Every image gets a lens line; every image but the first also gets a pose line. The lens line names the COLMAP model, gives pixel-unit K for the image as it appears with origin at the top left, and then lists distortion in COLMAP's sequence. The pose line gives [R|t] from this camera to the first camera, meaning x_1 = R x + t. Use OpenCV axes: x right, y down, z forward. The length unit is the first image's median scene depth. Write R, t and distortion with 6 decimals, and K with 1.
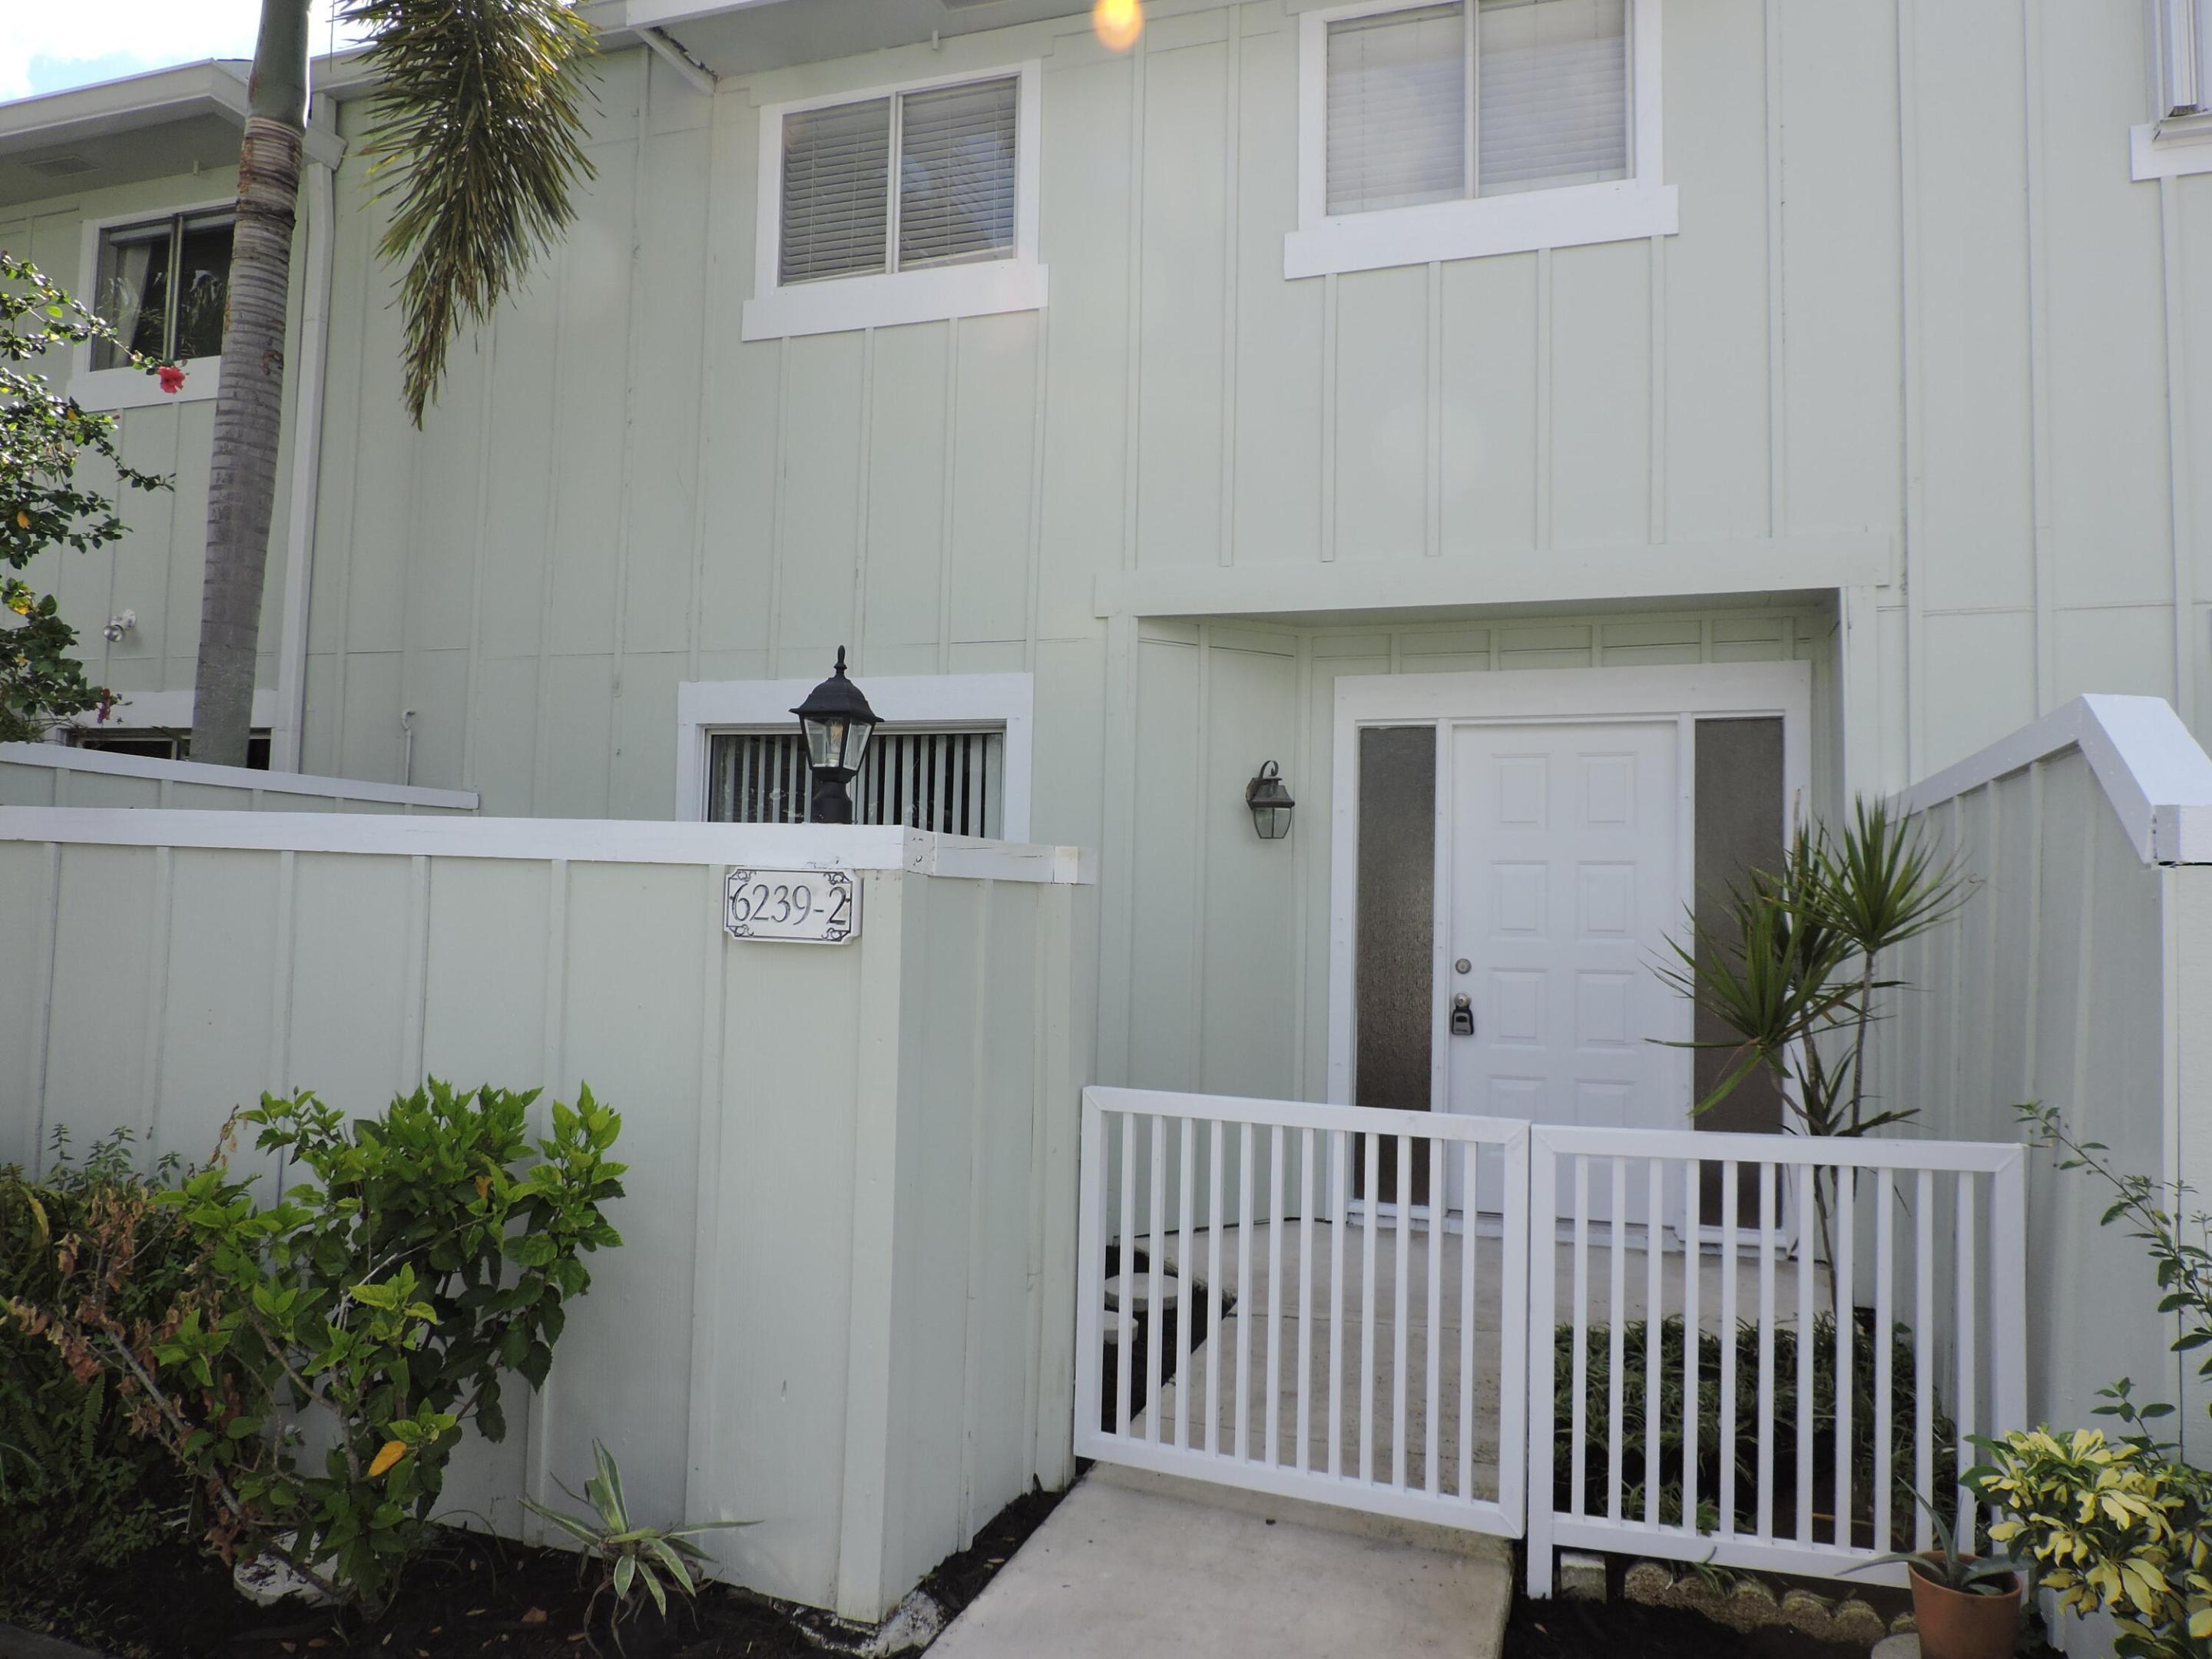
lens RADIAL K [[1581.3, 0, 1109.5], [0, 1581.3, 833.8], [0, 0, 1]] dist [-0.009814, -0.003975]
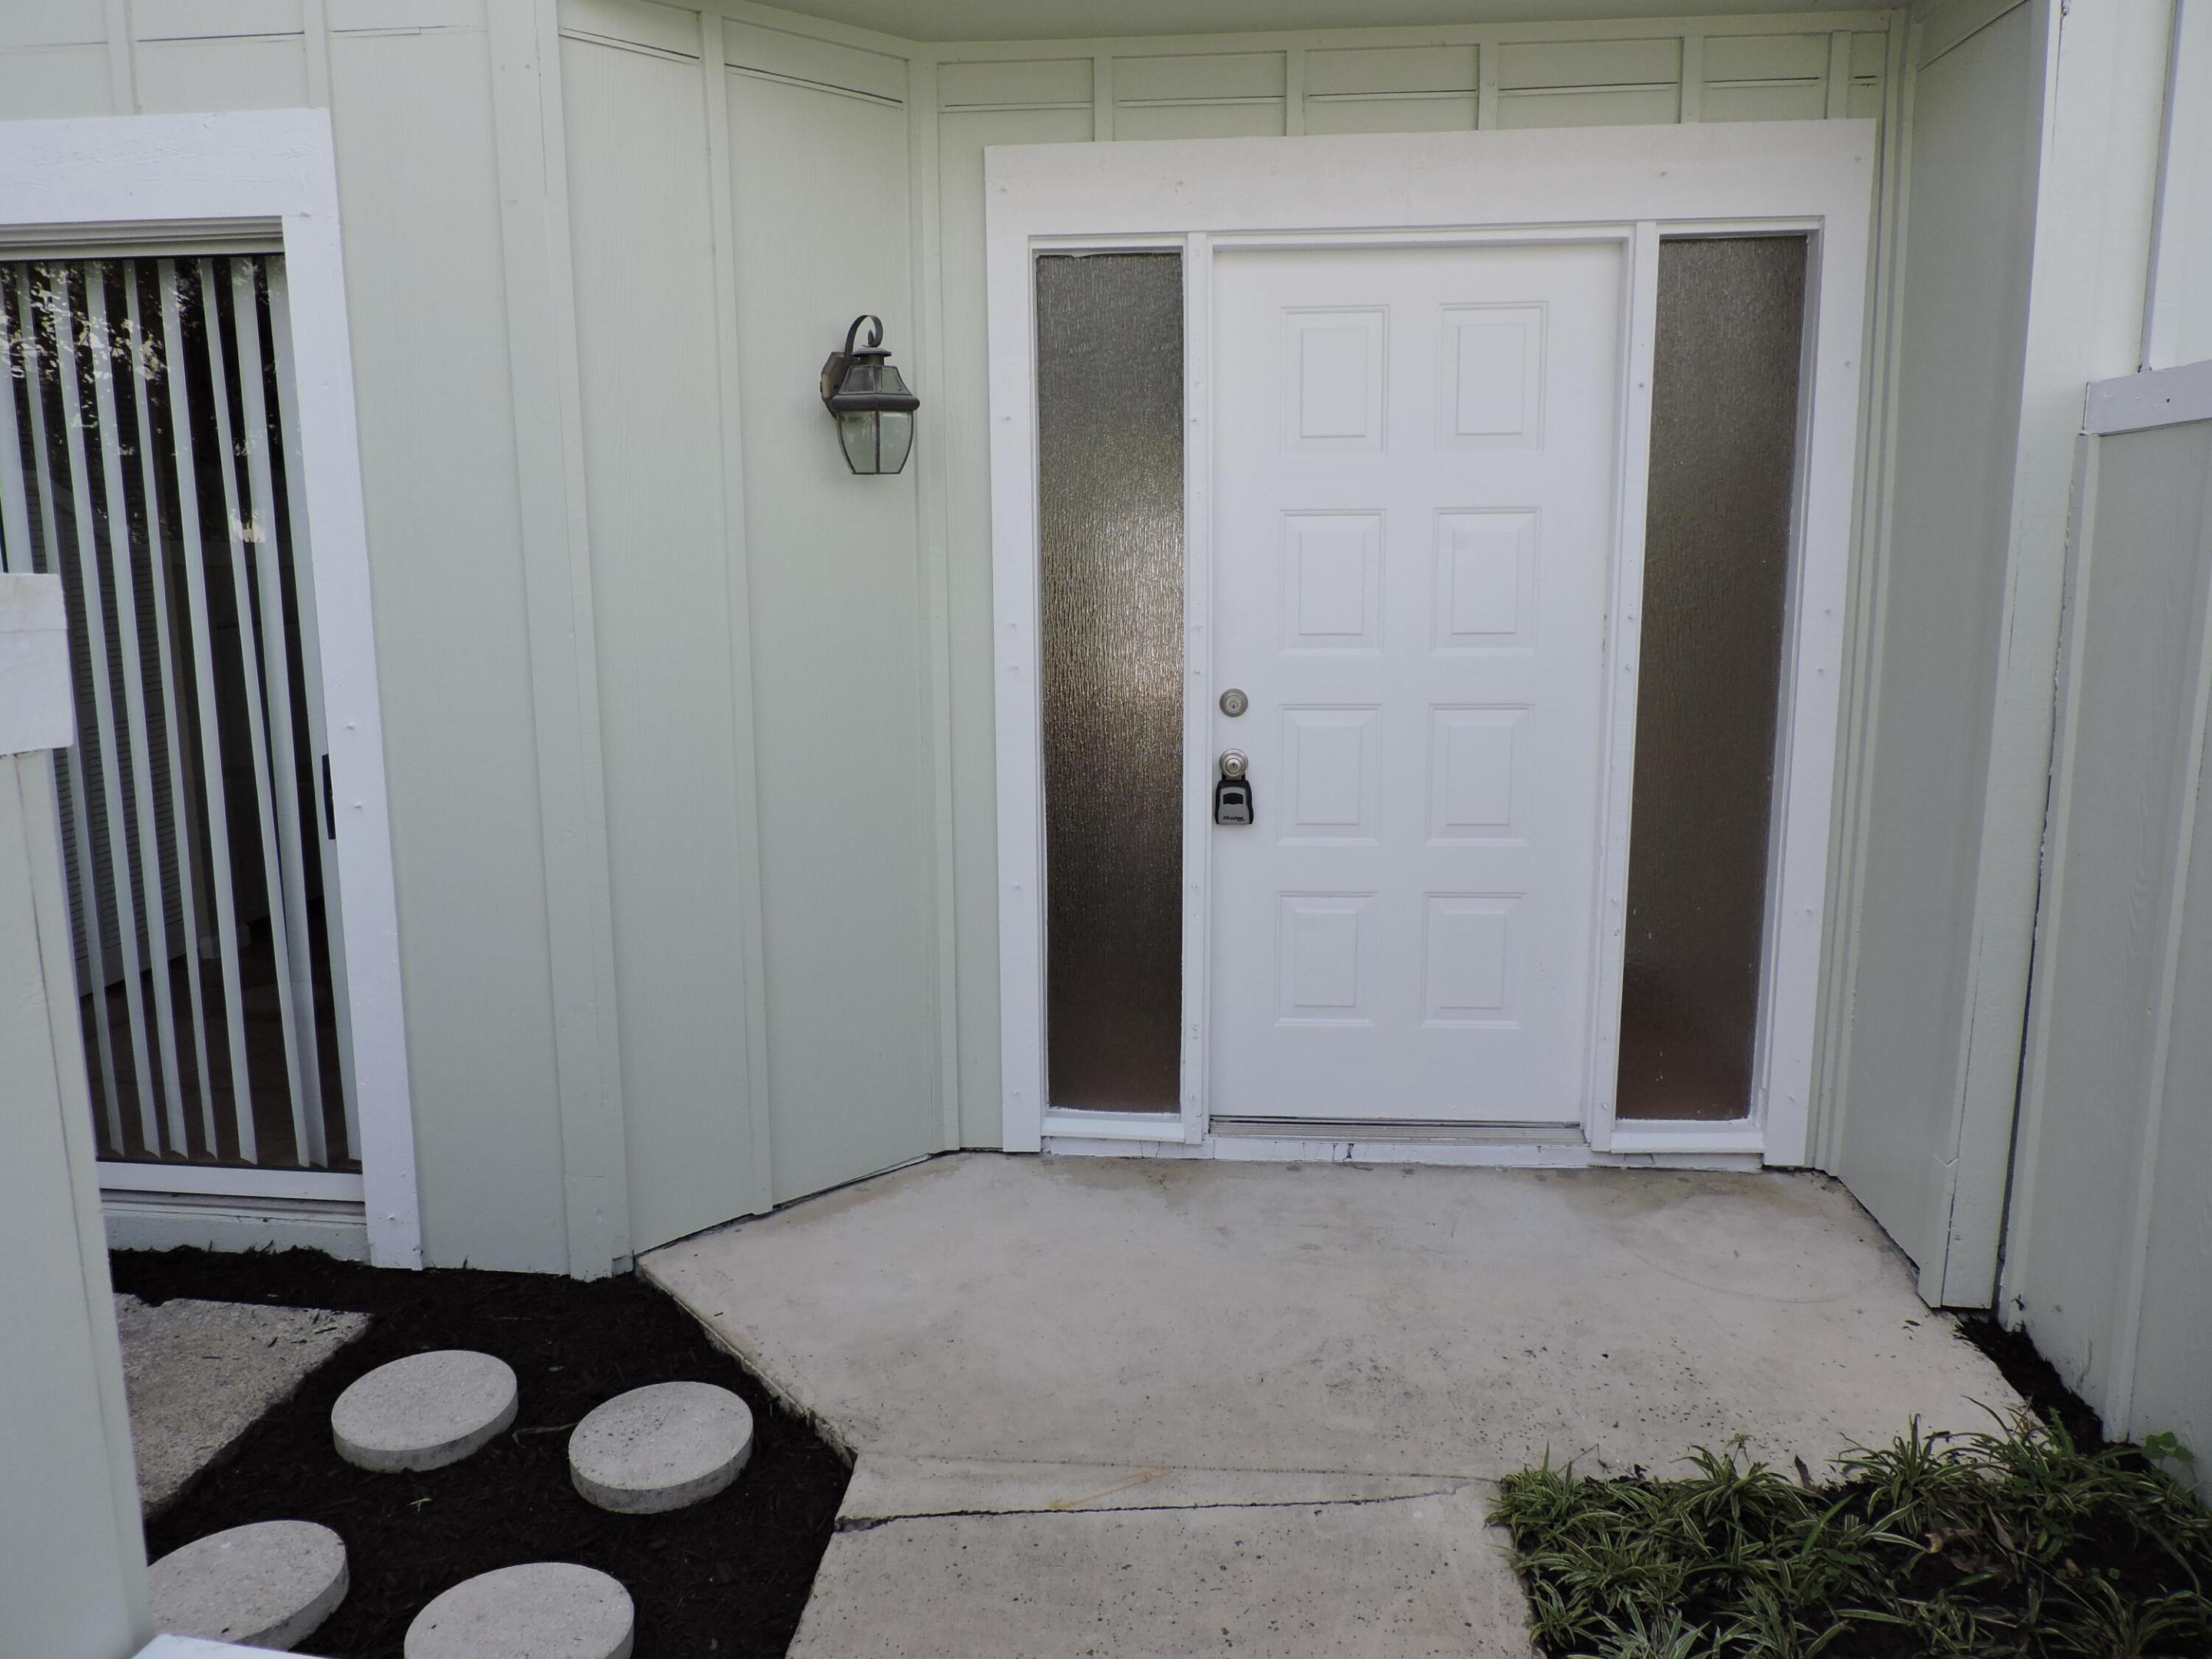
lens RADIAL K [[1581.3, 0, 1126.9], [0, 1581.3, 825.5], [0, 0, 1]] dist [-0.009814, -0.003975]
pose [[0.969142, -0.068522, 0.236786, 0.052175], [0.012059, 0.972617, 0.232103, -0.003999], [-0.246206, -0.222085, 0.943430, 0.471504]]
